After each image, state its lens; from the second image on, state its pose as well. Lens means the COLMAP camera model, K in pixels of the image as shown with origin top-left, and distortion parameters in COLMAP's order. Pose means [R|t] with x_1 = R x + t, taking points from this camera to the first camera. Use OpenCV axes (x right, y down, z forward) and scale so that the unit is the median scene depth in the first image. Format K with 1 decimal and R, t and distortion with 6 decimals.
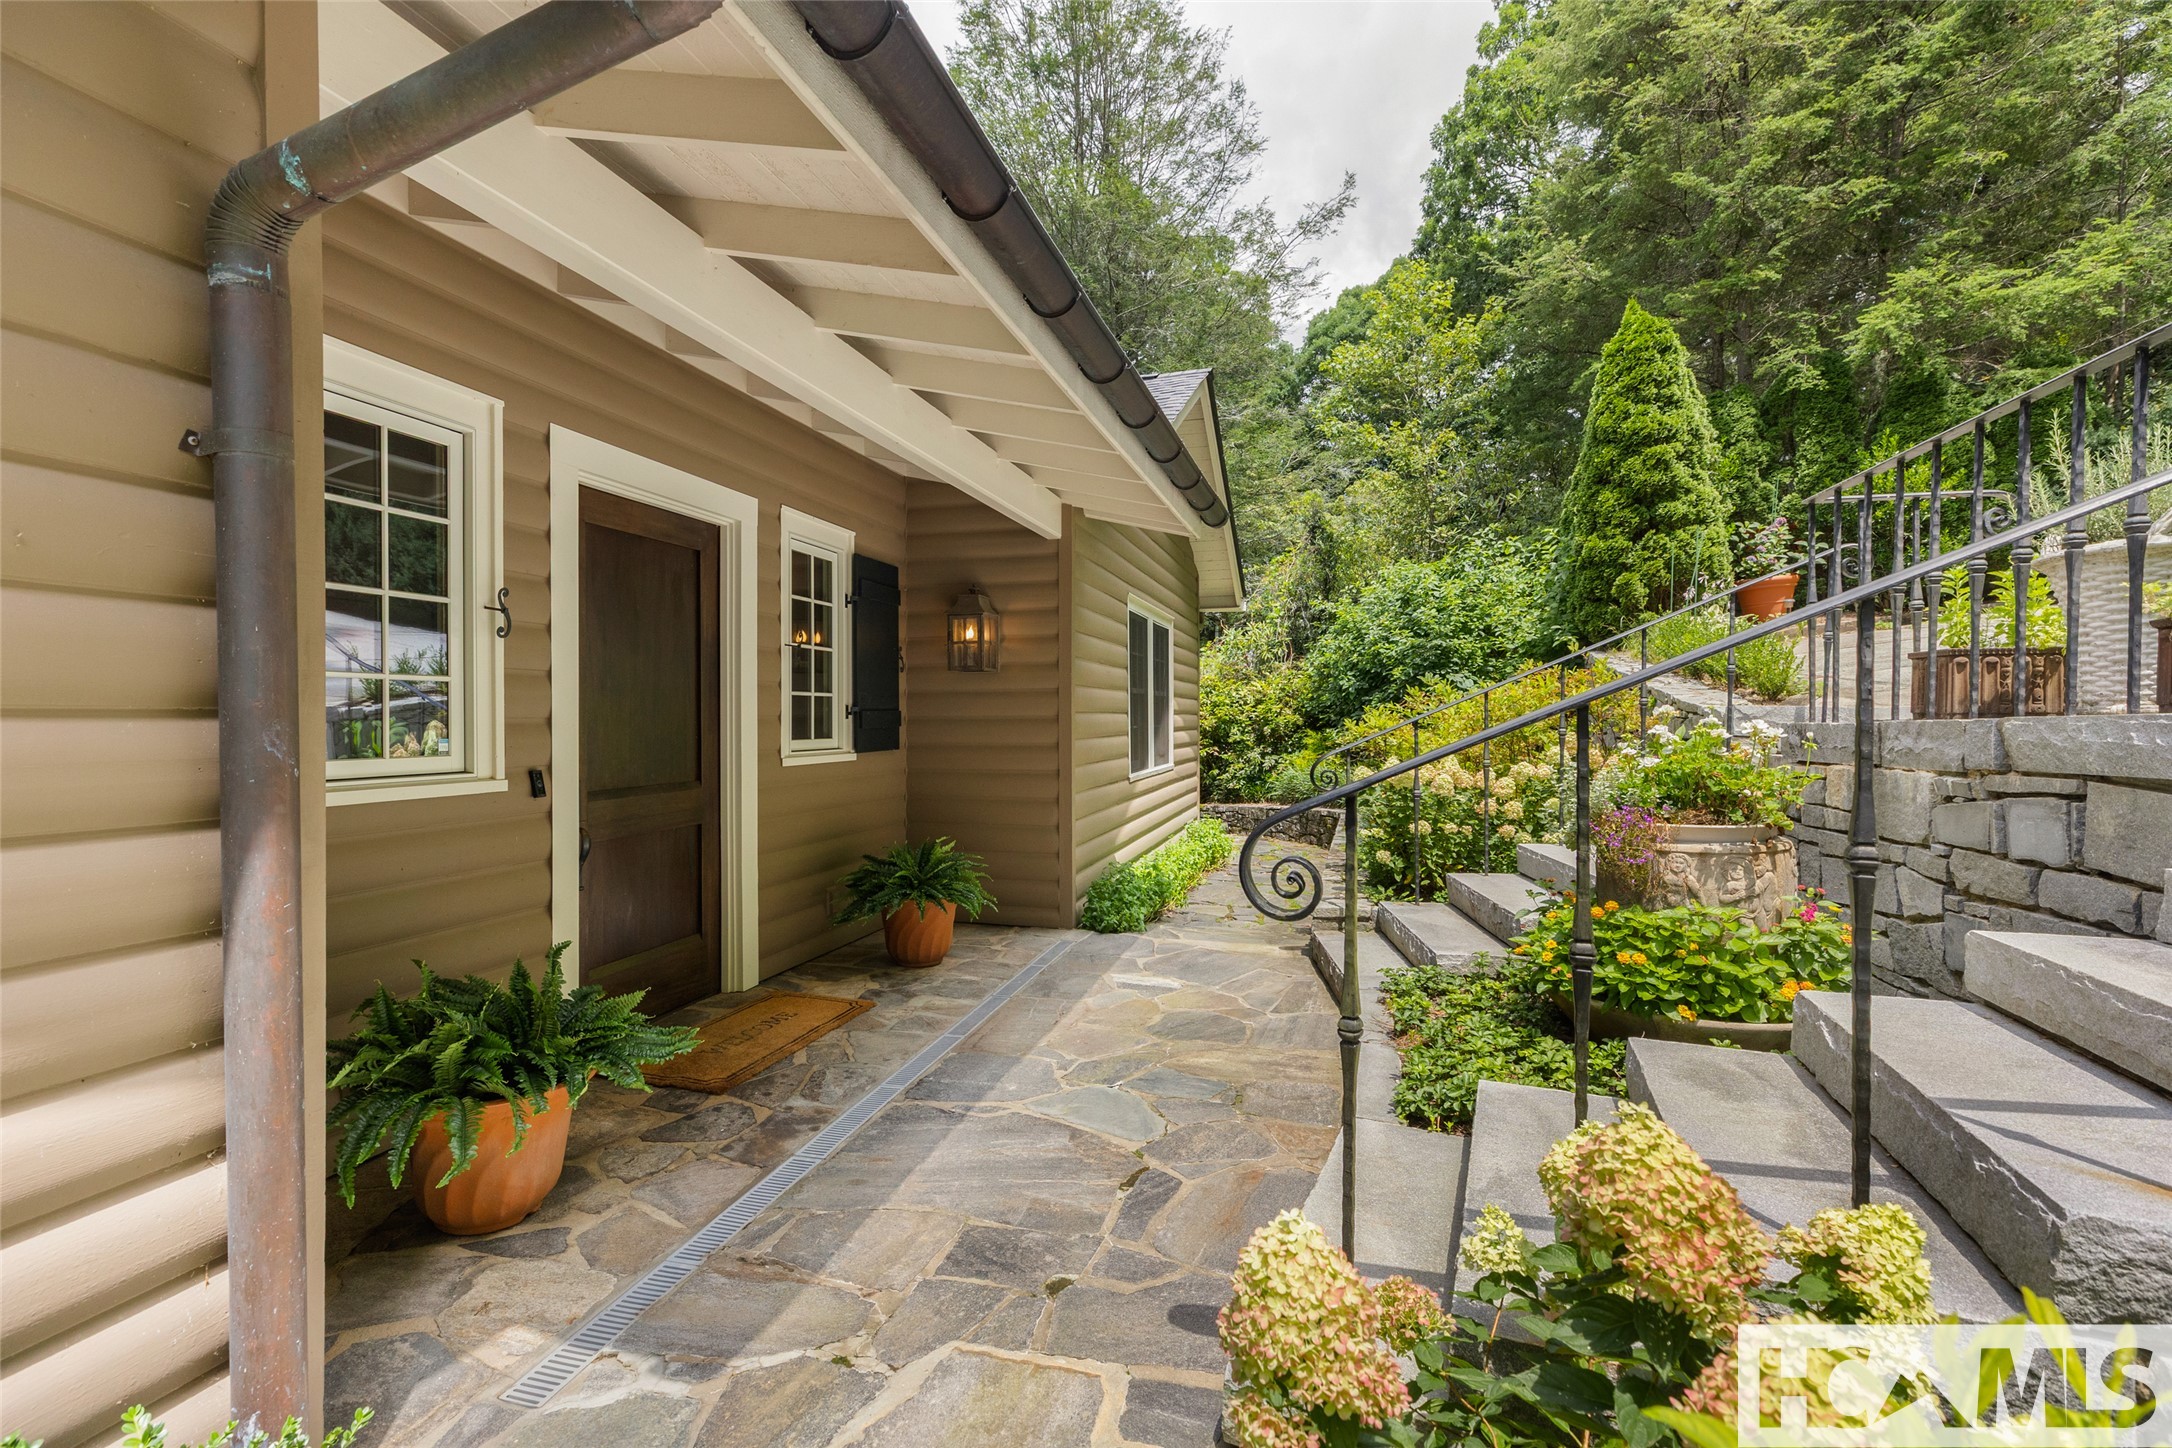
lens RADIAL K [[972.7, 0, 1086.8], [0, 972.7, 730.6], [0, 0, 1]] dist [0.011251, -0.000011]
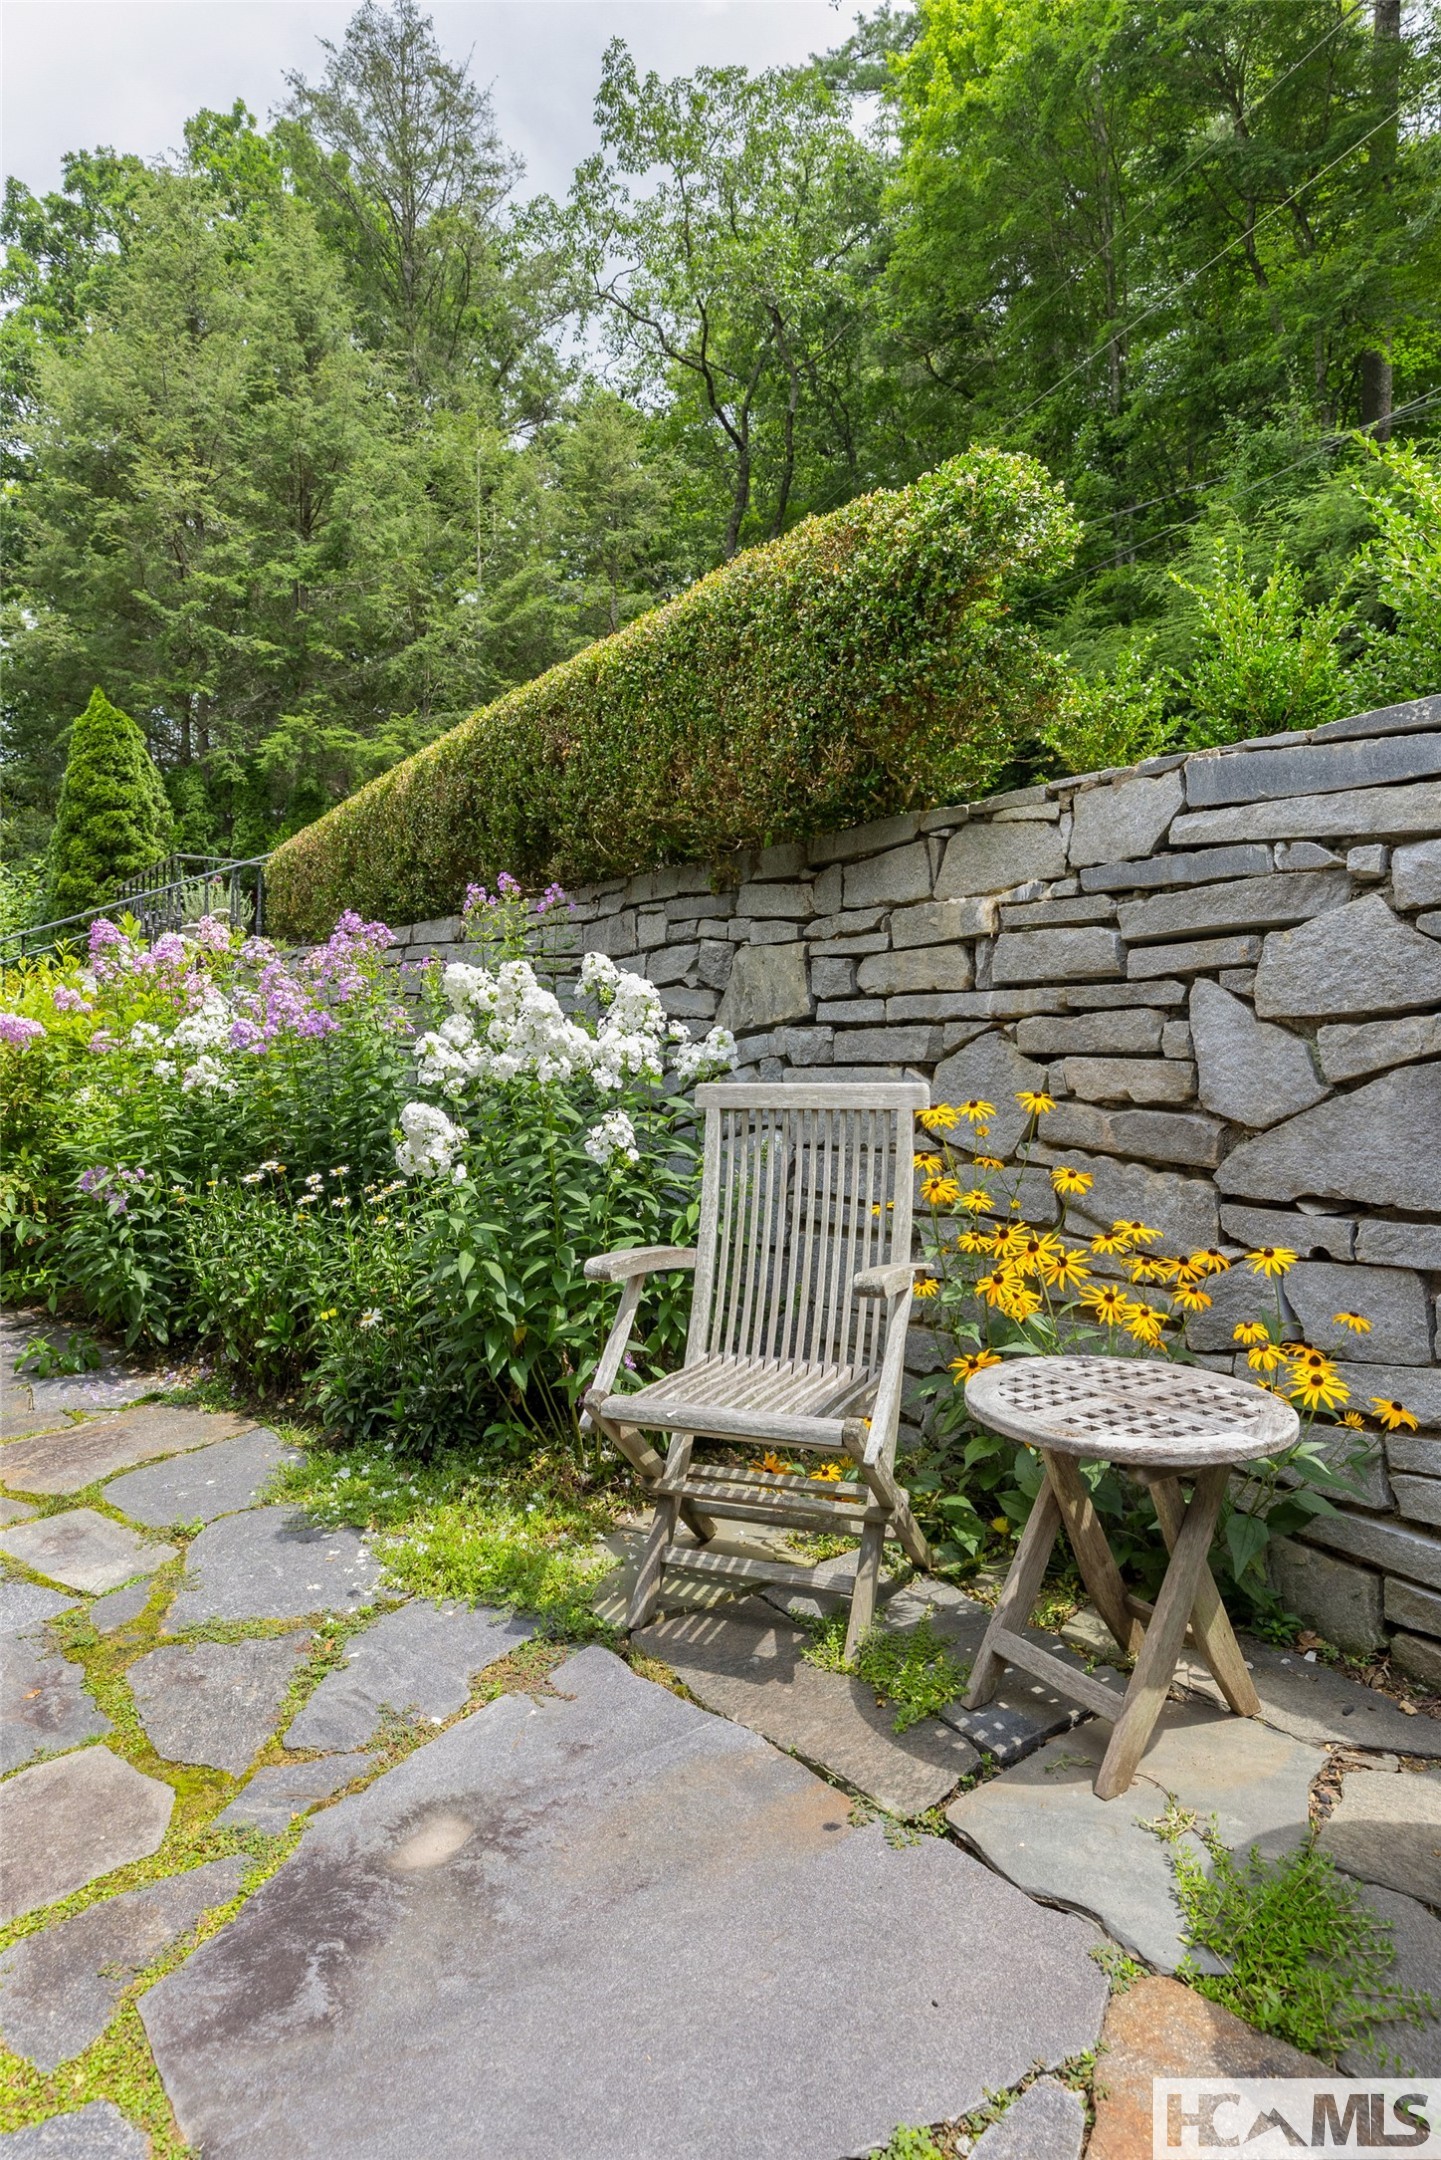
lens RADIAL K [[1239.3, 0, 720.4], [0, 1239.3, 1076.5], [0, 0, 1]] dist [0.001899, 0.001733]
pose [[0.620675, -0.005984, 0.784045, -0.183467], [0.009894, 0.999951, -0.000200, 0.060378], [-0.784005, 0.007881, 0.620704, -0.570465]]
